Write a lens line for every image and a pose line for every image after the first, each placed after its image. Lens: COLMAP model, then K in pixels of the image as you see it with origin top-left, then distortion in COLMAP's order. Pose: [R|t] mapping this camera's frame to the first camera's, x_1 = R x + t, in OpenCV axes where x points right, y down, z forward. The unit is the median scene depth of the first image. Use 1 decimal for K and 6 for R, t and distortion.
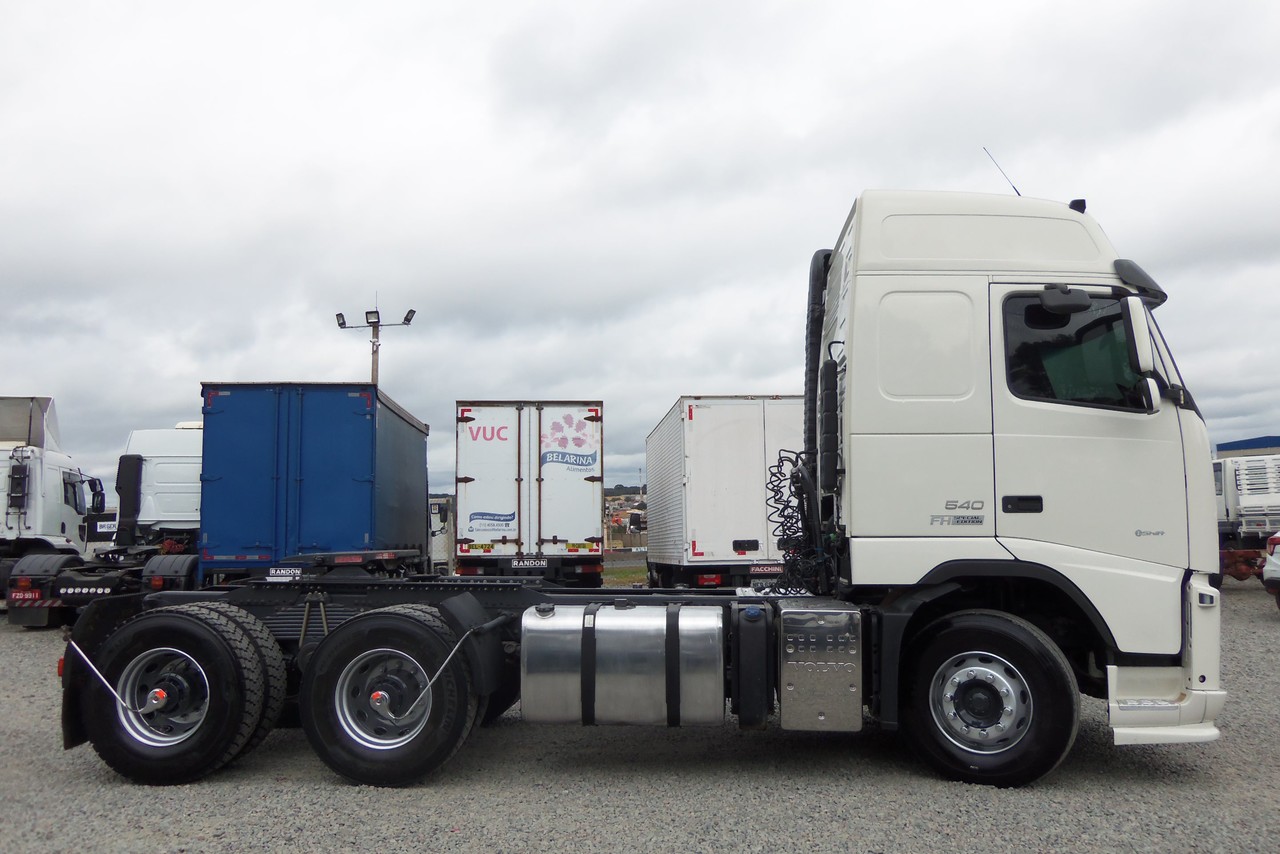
lens RADIAL K [[1060.6, 0, 639.6], [0, 1060.6, 421.9], [0, 0, 1]] dist [-0.027923, 0.001628]
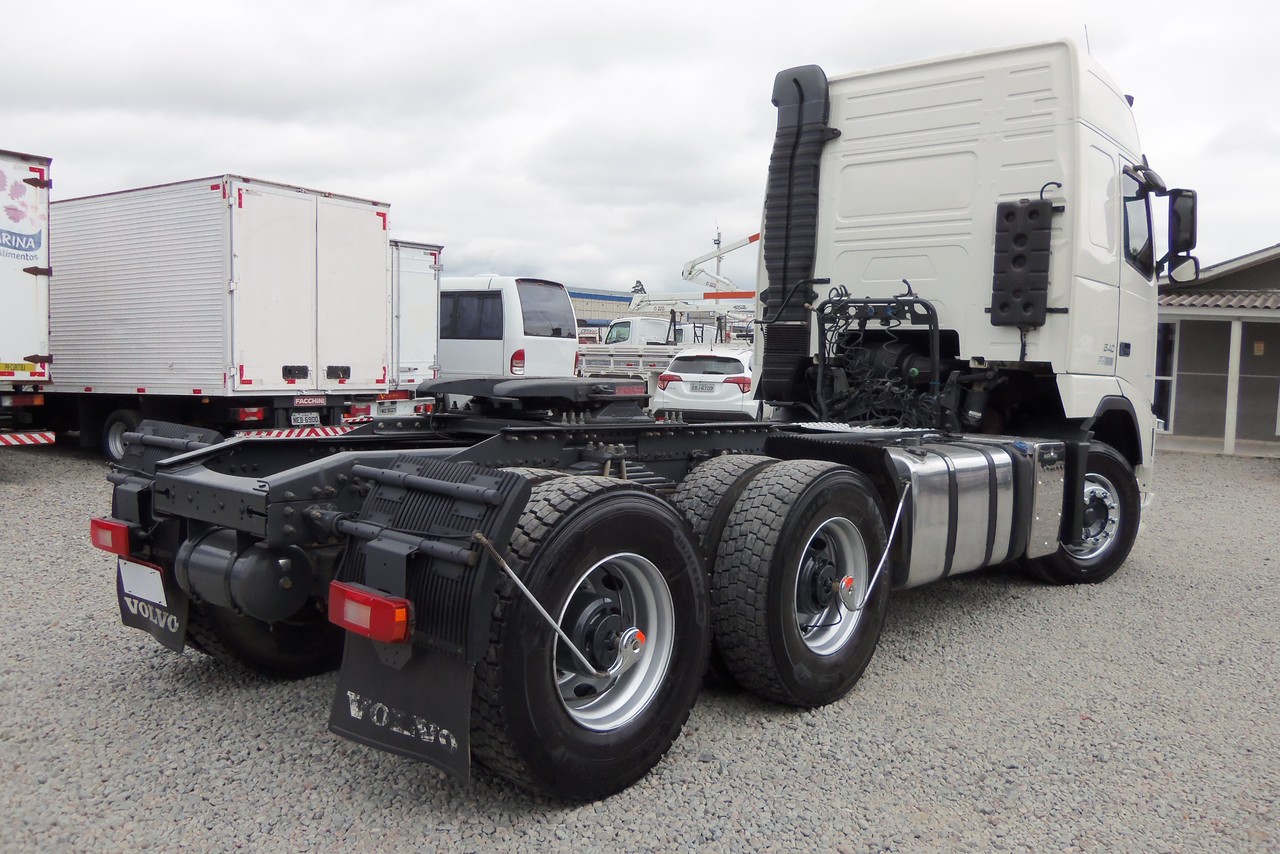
lens RADIAL K [[1060.5, 0, 640.0], [0, 1060.5, 427.0], [0, 0, 1]] dist [-0.025154, 0.008331]
pose [[0.602984, -0.020371, 0.797493, -0.357317], [-0.111717, 0.987667, 0.109698, 0.035249], [-0.789892, -0.155240, 0.593272, 0.270029]]
